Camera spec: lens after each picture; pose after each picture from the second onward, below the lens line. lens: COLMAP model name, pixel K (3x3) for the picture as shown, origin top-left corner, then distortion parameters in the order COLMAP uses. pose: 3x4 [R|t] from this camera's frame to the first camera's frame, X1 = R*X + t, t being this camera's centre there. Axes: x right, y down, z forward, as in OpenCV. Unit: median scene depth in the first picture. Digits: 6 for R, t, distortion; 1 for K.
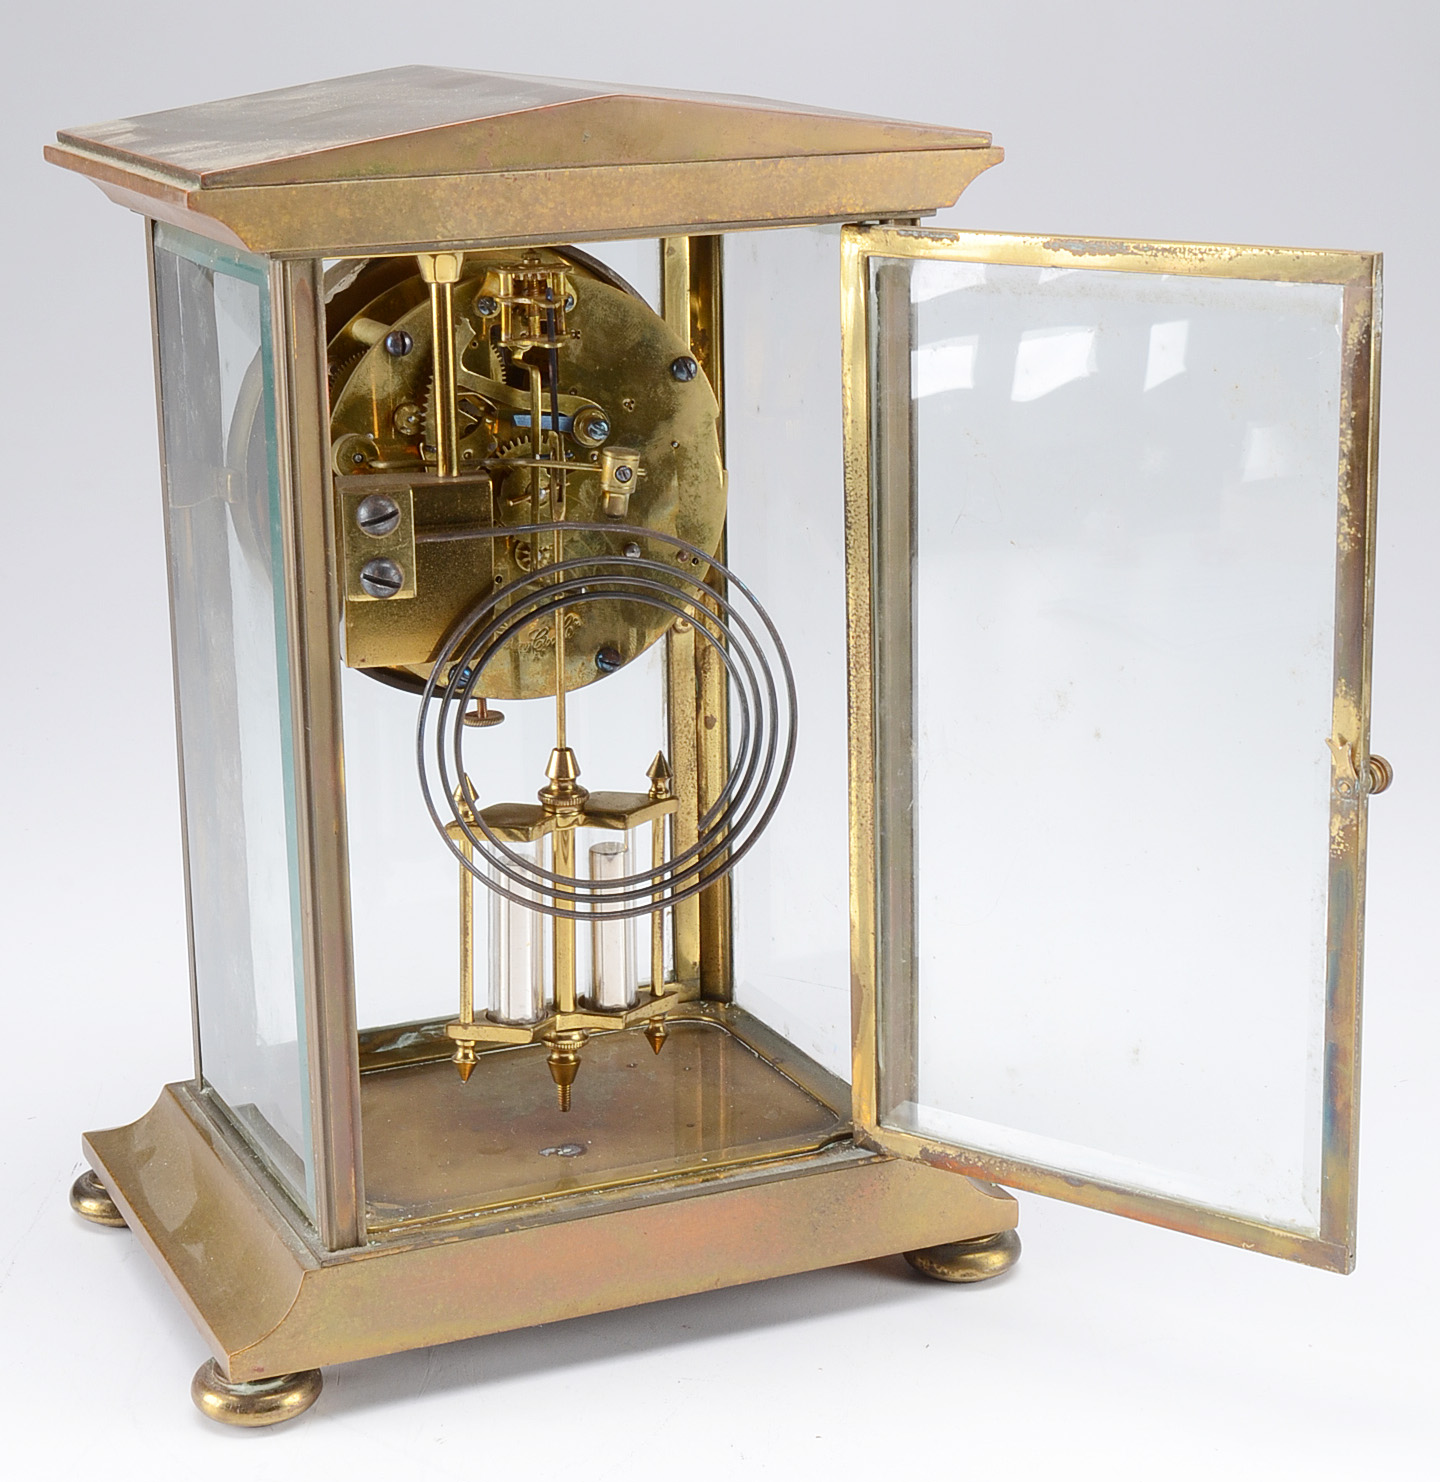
lens RADIAL K [[3259.2, 0, 720.0], [0, 3259.2, 741.0], [0, 0, 1]] dist [-0.028068, 0.157803]
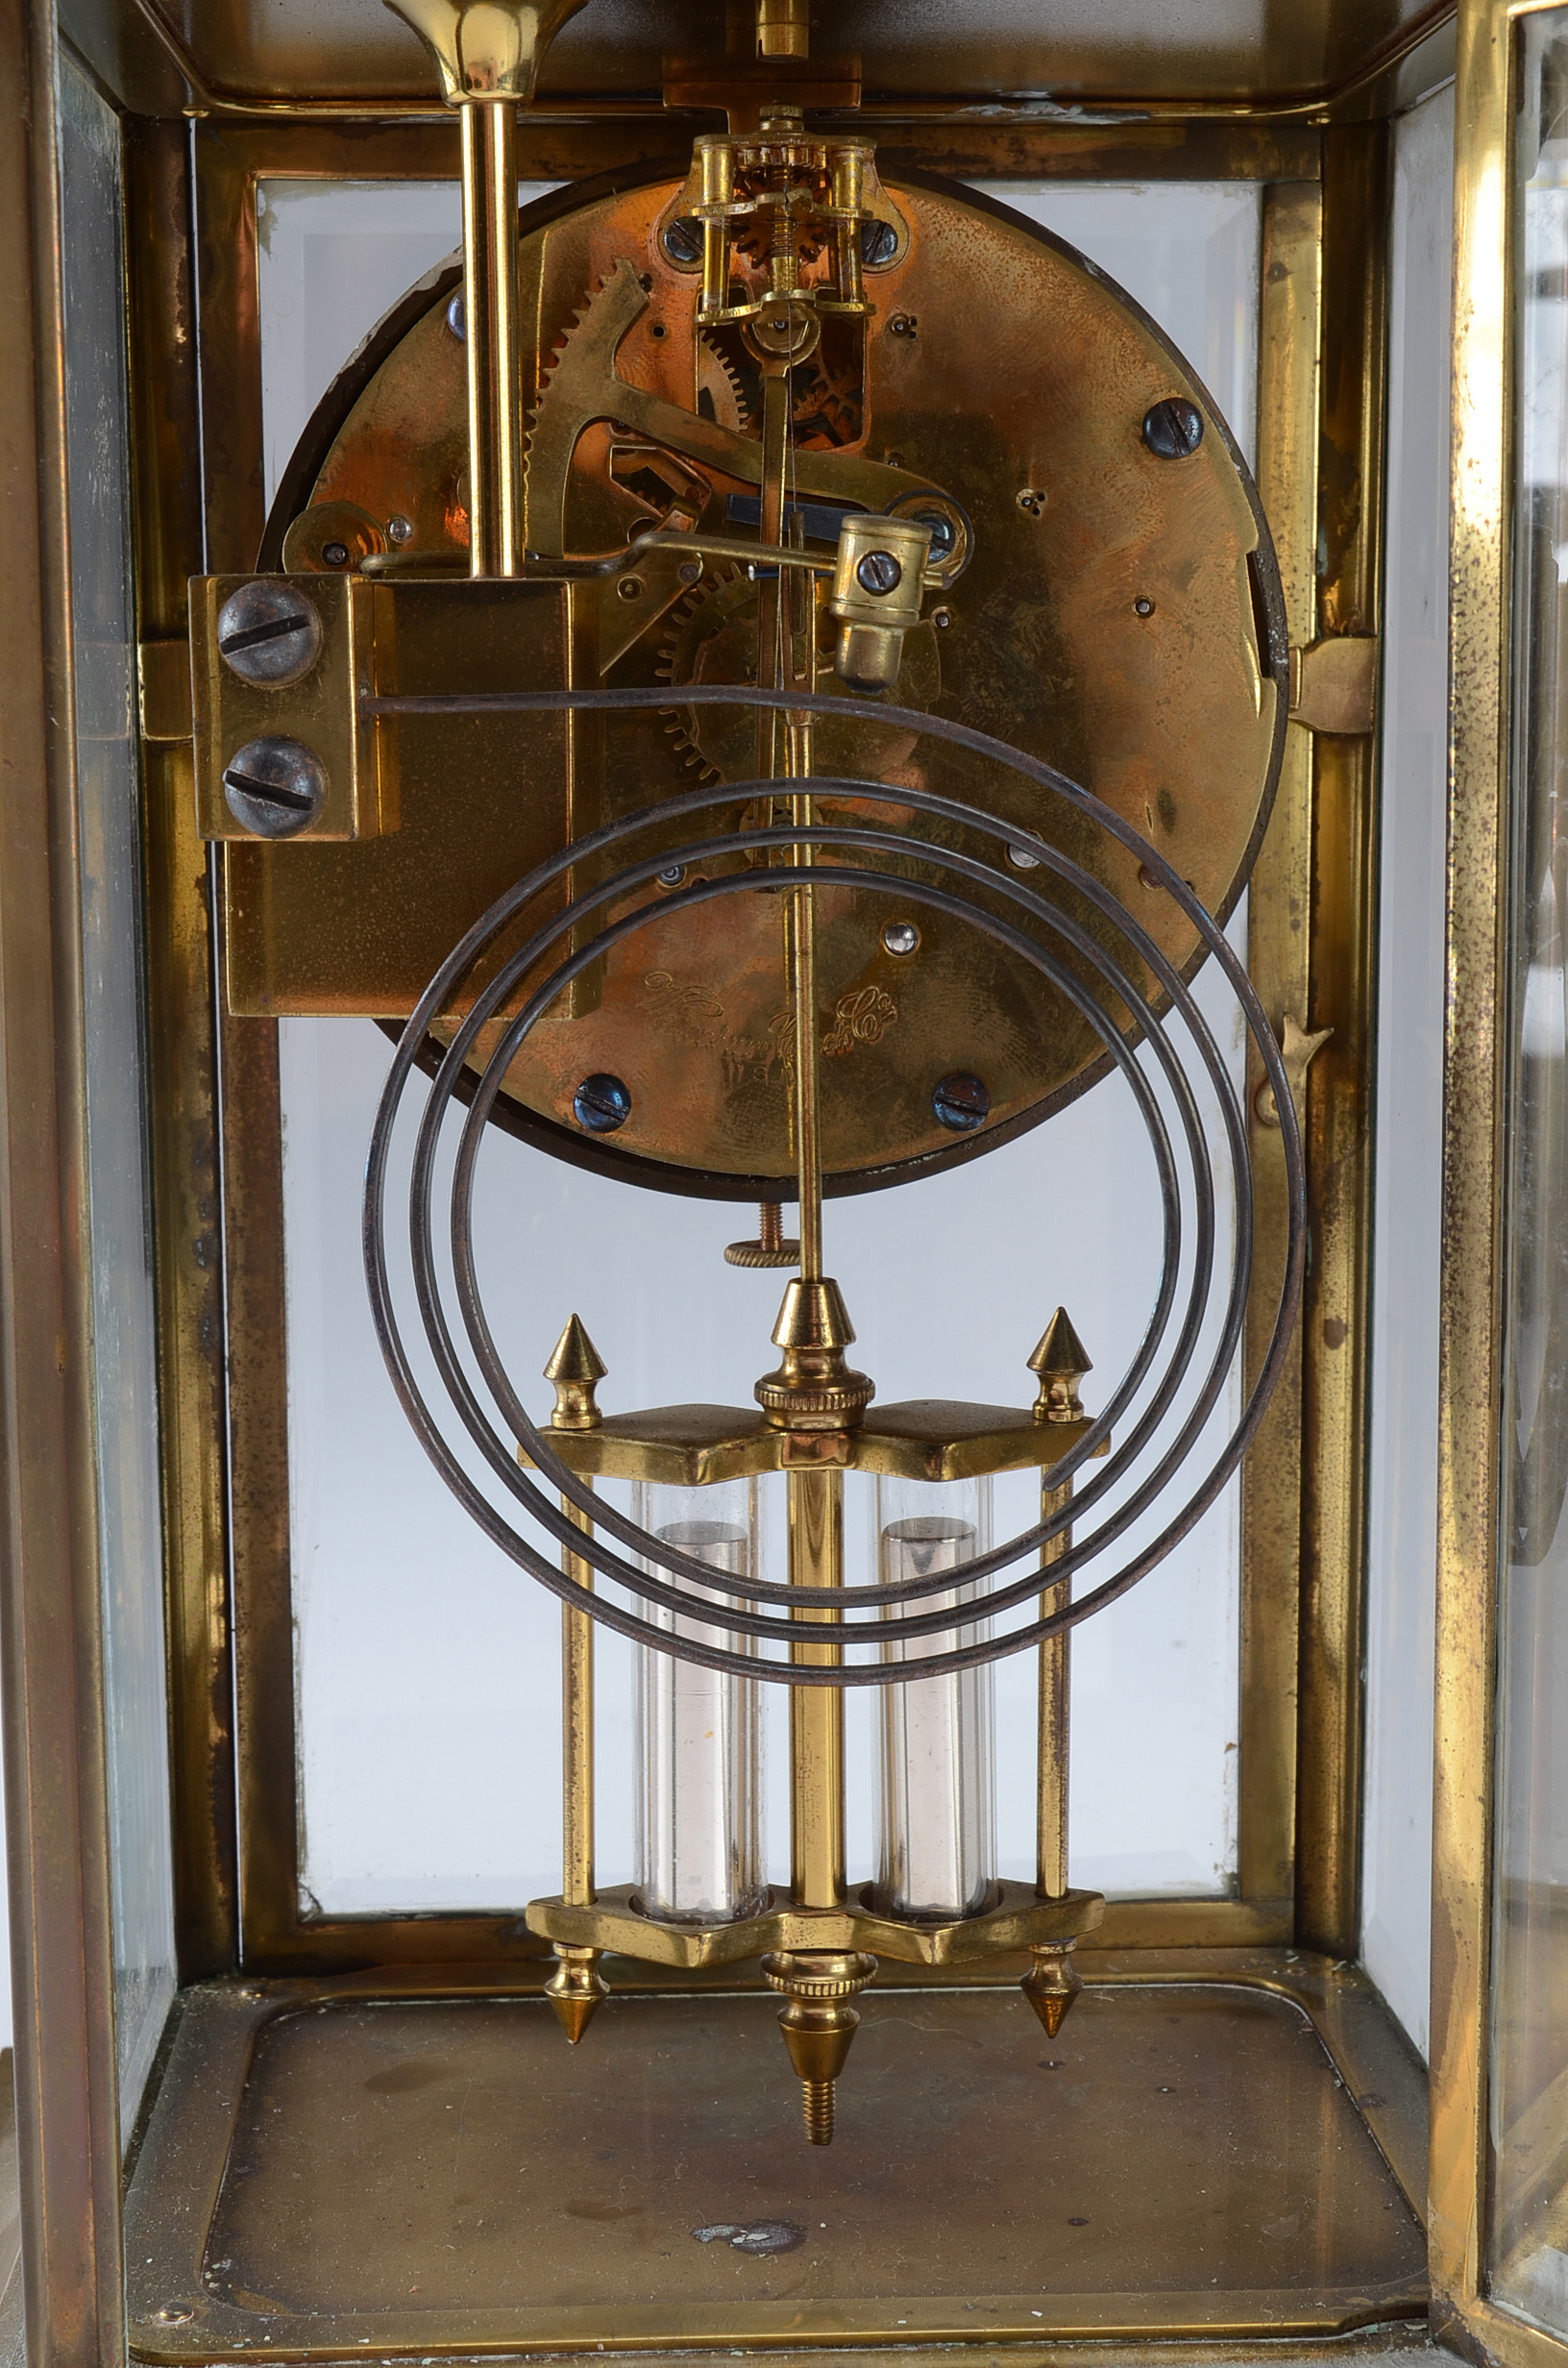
lens RADIAL K [[3797.1, 0, 783.8], [0, 3797.1, 1224.7], [0, 0, 1]] dist [0.006968, -0.003124]
pose [[0.934908, 0.065080, -0.348871, 0.121424], [-0.104238, 0.990038, -0.094652, 0.041852], [0.339236, 0.124856, 0.932379, 0.525880]]
